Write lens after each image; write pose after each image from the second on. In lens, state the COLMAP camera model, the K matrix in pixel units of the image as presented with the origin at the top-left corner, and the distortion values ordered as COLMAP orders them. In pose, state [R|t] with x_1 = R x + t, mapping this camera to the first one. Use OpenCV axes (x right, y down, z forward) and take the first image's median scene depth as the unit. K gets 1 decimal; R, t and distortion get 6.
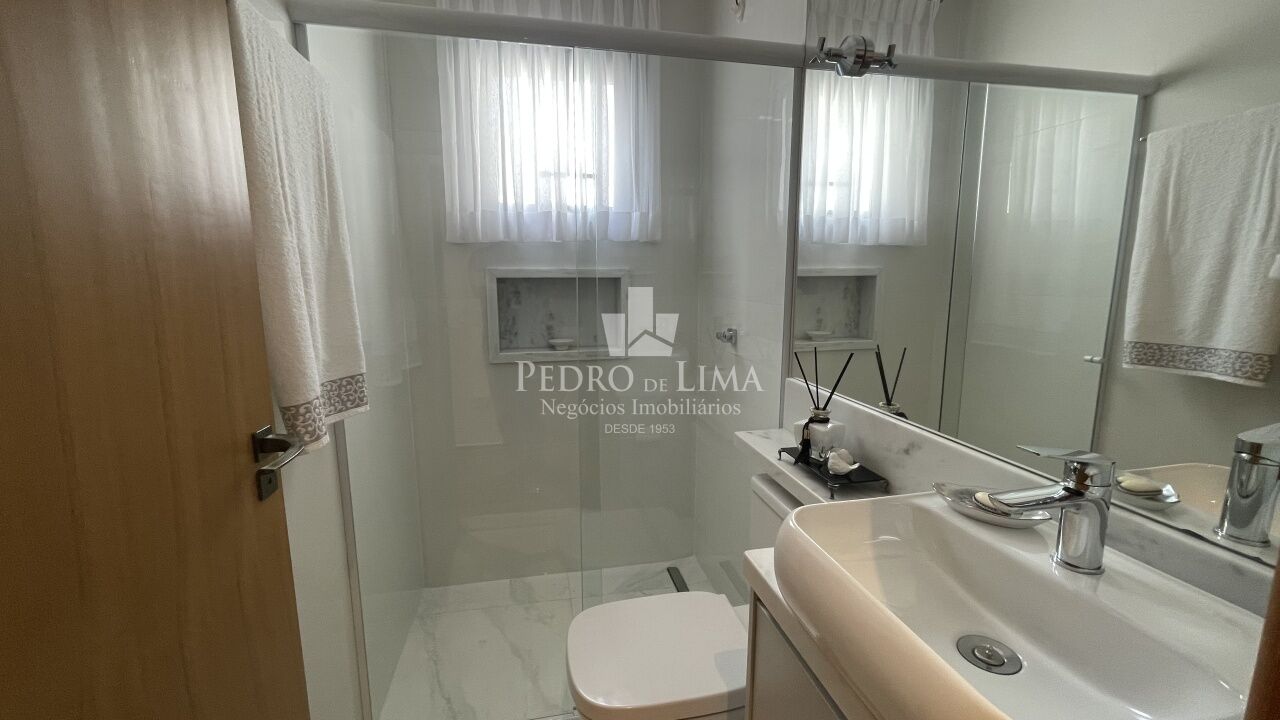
lens RADIAL K [[521.3, 0, 644.5], [0, 521.3, 357.7], [0, 0, 1]] dist [-0.003705, 0.000621]
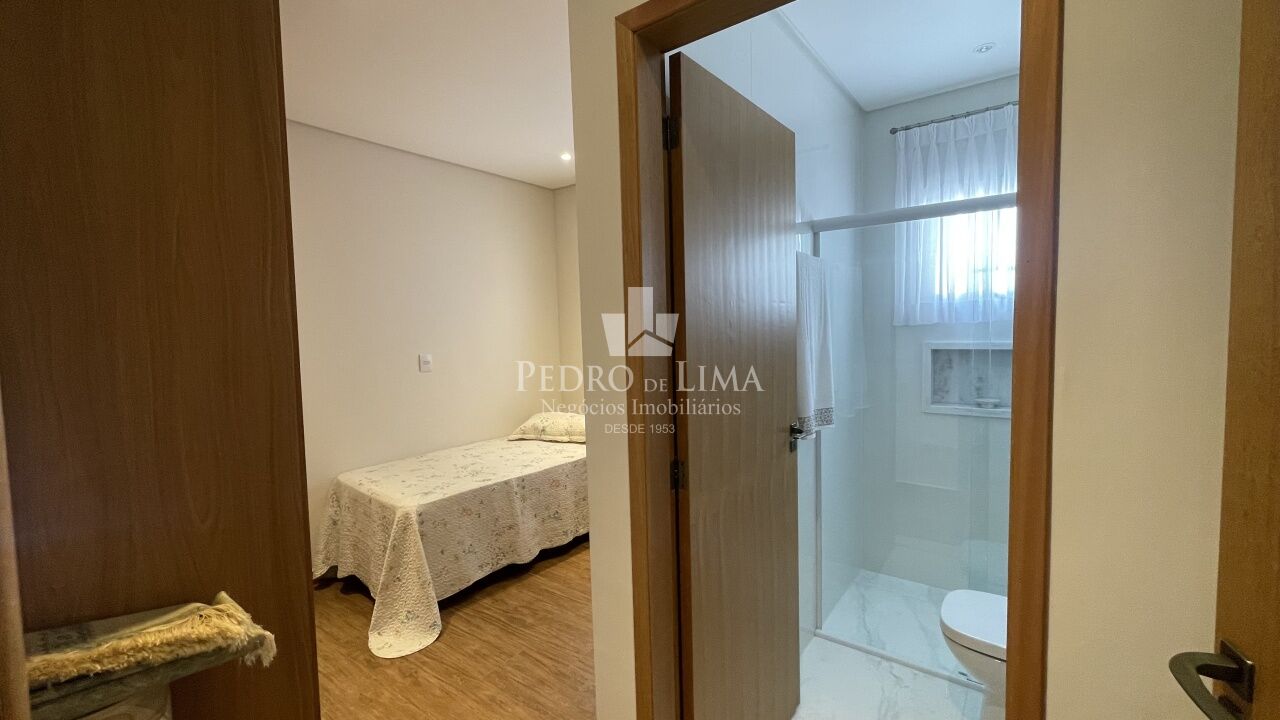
lens RADIAL K [[521.3, 0, 644.5], [0, 521.3, 357.7], [0, 0, 1]] dist [-0.003705, 0.000621]
pose [[0.660182, 0.026770, -0.750629, 0.245224], [-0.094971, 0.994319, -0.048067, 0.003217], [0.745078, 0.103021, 0.658973, -0.448854]]
